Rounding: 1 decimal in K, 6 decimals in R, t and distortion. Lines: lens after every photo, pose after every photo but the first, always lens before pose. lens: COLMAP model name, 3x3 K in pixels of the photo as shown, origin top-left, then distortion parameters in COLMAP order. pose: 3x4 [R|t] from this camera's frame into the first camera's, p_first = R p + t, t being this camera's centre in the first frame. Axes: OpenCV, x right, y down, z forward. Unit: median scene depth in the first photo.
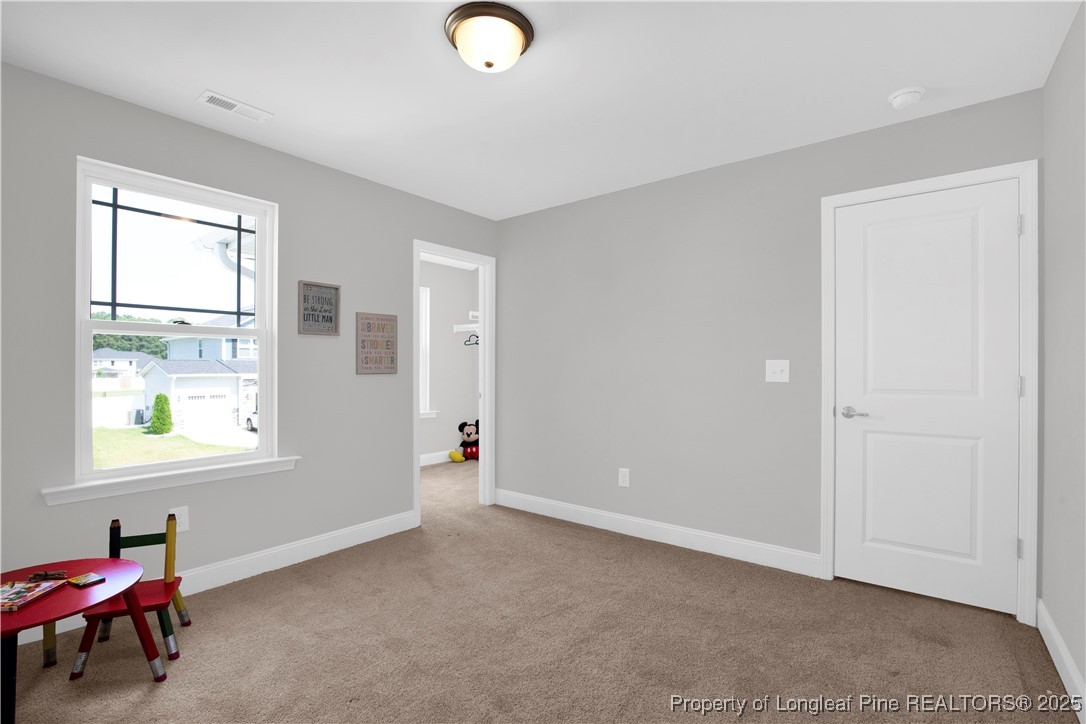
lens RADIAL K [[496.8, 0, 545.3], [0, 496.8, 364.2], [0, 0, 1]] dist [-0.032269, 0.001271]
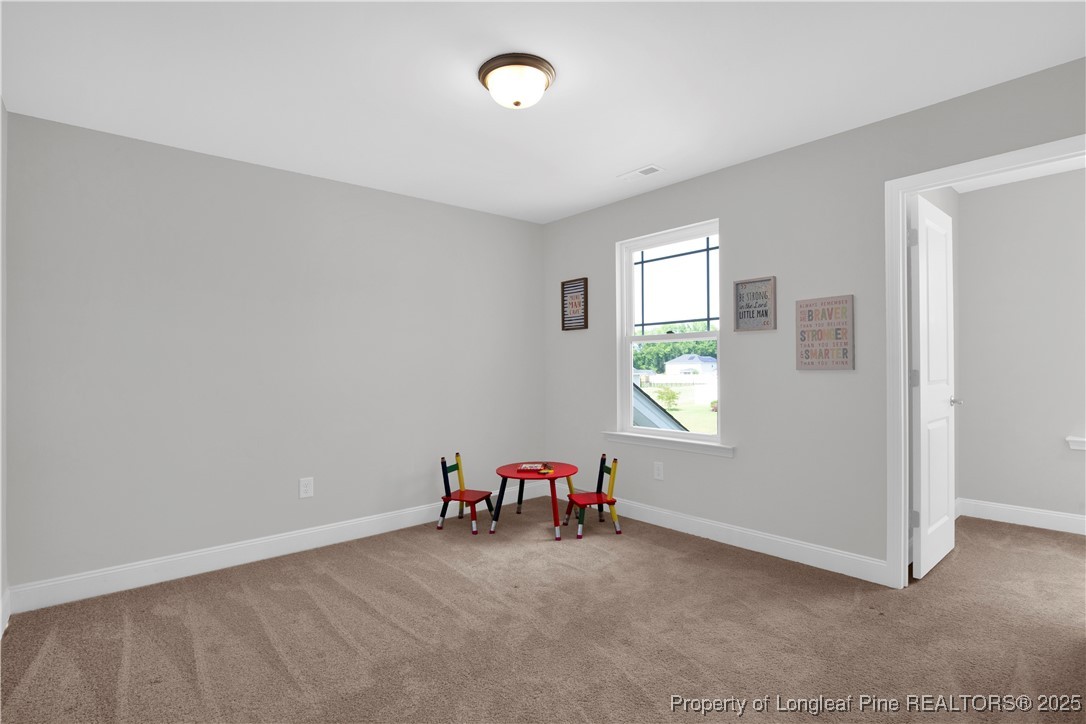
lens RADIAL K [[496.8, 0, 545.3], [0, 496.8, 364.2], [0, 0, 1]] dist [-0.032269, 0.001271]
pose [[-0.161496, -0.004672, -0.986862, 0.569543], [0.012328, 0.999901, -0.006752, 0.009771], [0.986796, -0.013257, -0.161422, 0.703441]]
